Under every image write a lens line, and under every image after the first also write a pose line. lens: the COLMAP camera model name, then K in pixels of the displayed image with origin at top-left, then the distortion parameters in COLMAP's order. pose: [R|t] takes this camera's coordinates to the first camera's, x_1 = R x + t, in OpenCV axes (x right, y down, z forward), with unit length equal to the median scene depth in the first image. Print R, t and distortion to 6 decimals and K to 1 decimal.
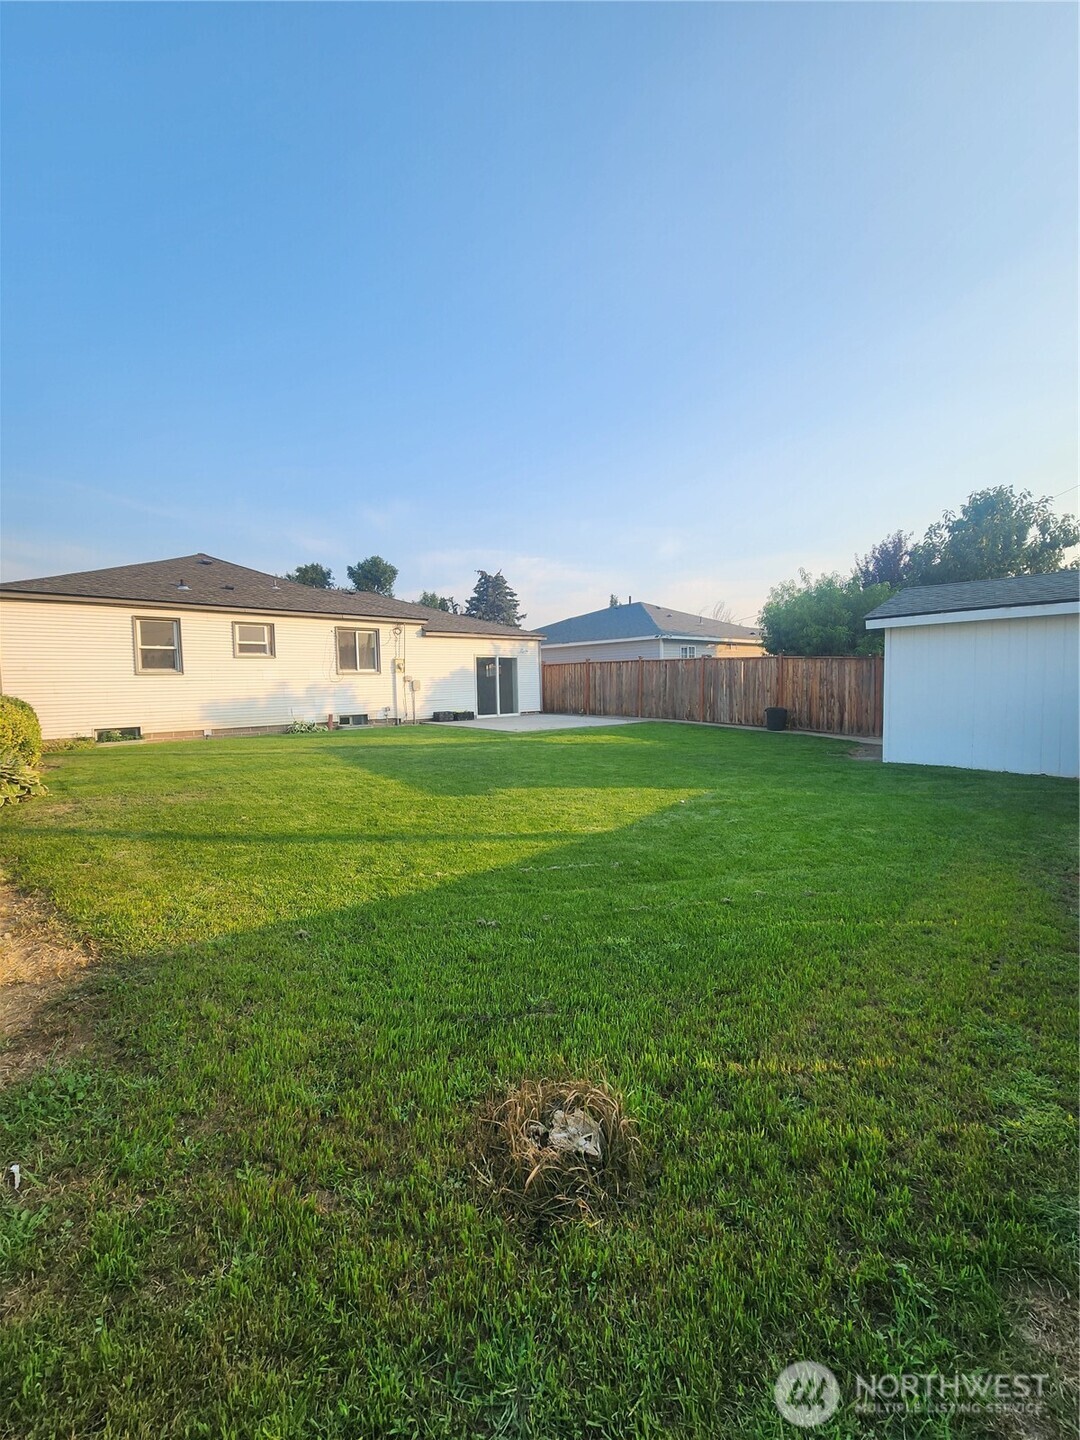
lens RADIAL K [[591.4, 0, 539.8], [0, 591.4, 717.3], [0, 0, 1]] dist [0.004031, -0.002952]
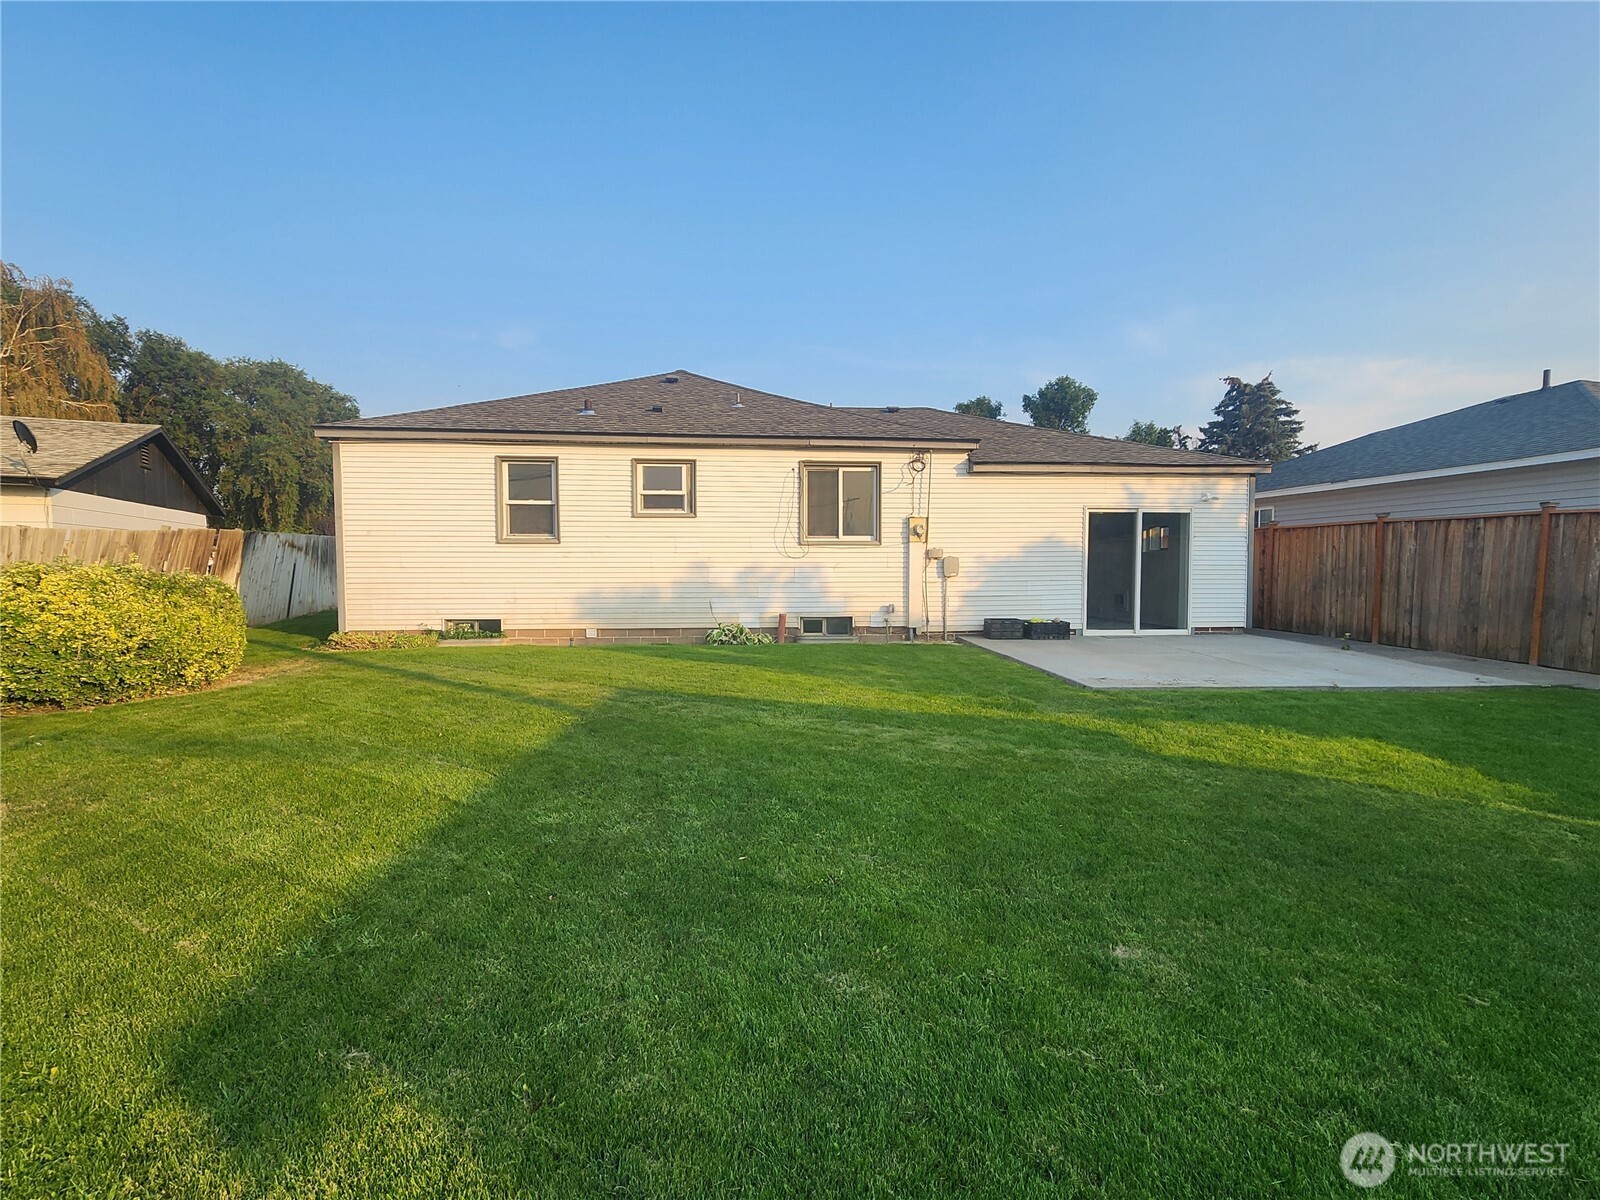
lens RADIAL K [[763.8, 0, 801.6], [0, 763.8, 606.7], [0, 0, 1]] dist [0.002233, 0.000728]
pose [[0.804335, 0.055966, -0.591535, 0.092706], [-0.051288, 0.998378, 0.024721, -0.029084], [0.591959, 0.010455, 0.805901, 0.379031]]
